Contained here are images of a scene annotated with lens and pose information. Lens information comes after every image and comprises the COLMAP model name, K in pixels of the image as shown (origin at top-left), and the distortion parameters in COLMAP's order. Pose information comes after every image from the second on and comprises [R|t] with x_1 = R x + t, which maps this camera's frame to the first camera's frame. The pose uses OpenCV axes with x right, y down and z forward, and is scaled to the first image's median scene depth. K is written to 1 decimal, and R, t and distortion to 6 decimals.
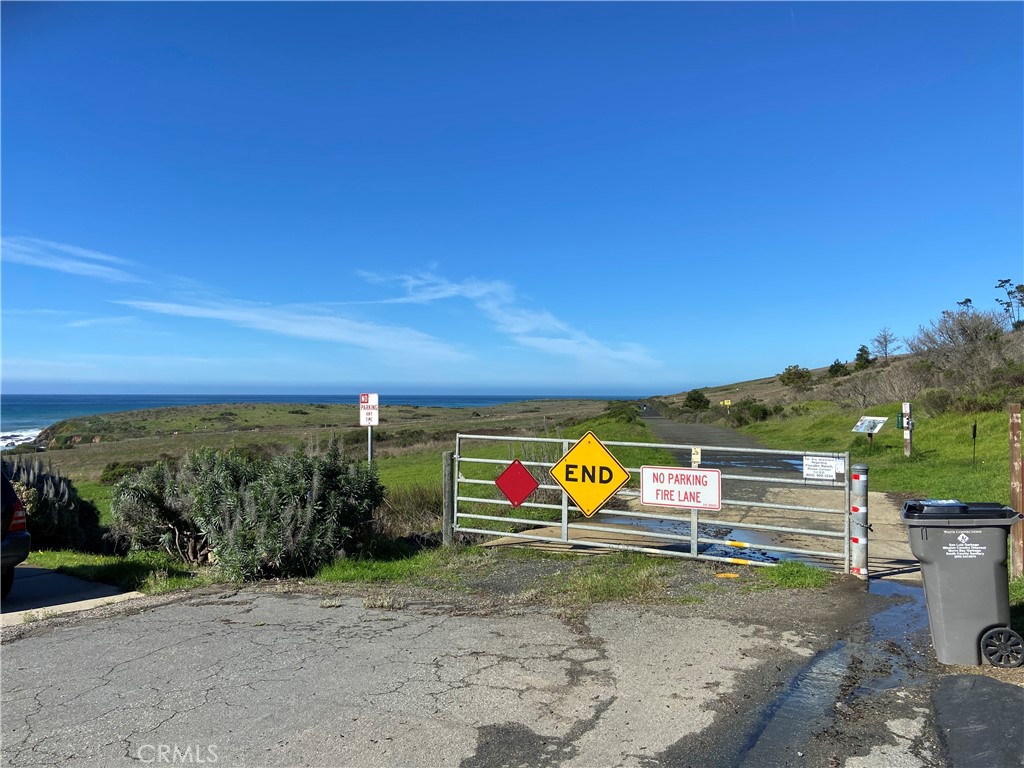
lens RADIAL K [[770.0, 0, 512.0], [0, 770.0, 384.0], [0, 0, 1]] dist [0.078983, -0.004015]
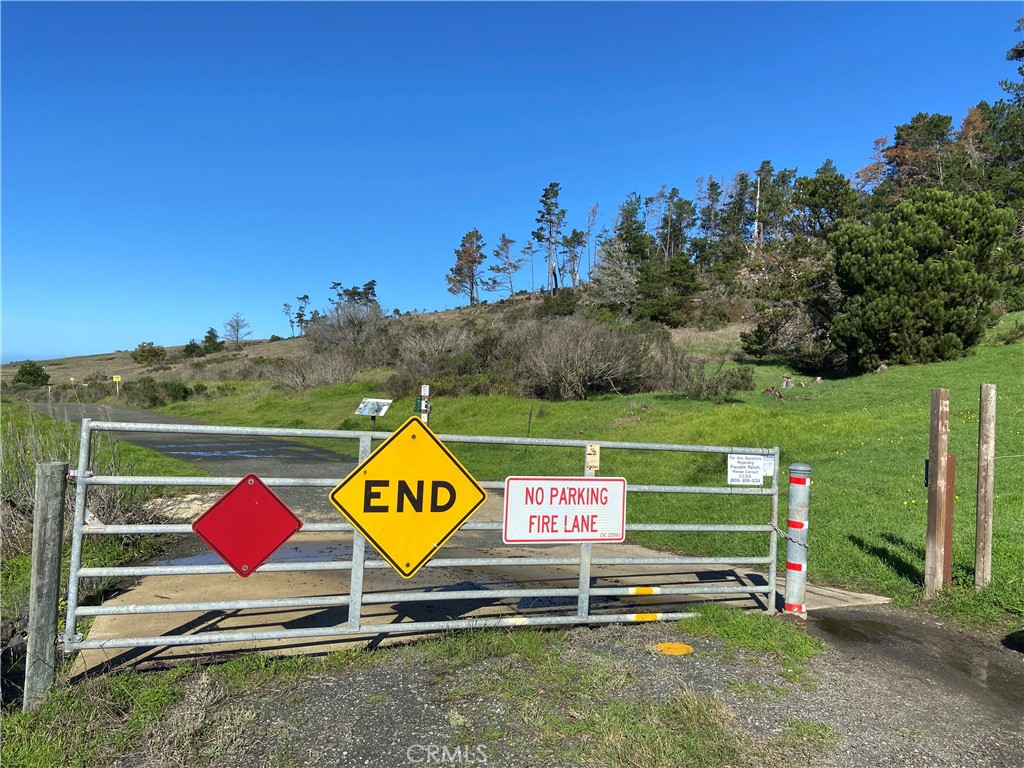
lens RADIAL K [[770.0, 0, 512.0], [0, 770.0, 384.0], [0, 0, 1]] dist [0.078983, -0.004015]
pose [[0.693756, 0.036922, 0.719263, -0.241880], [-0.054257, 0.998526, 0.001075, 0.034948], [-0.718164, -0.039771, 0.694737, 0.585267]]
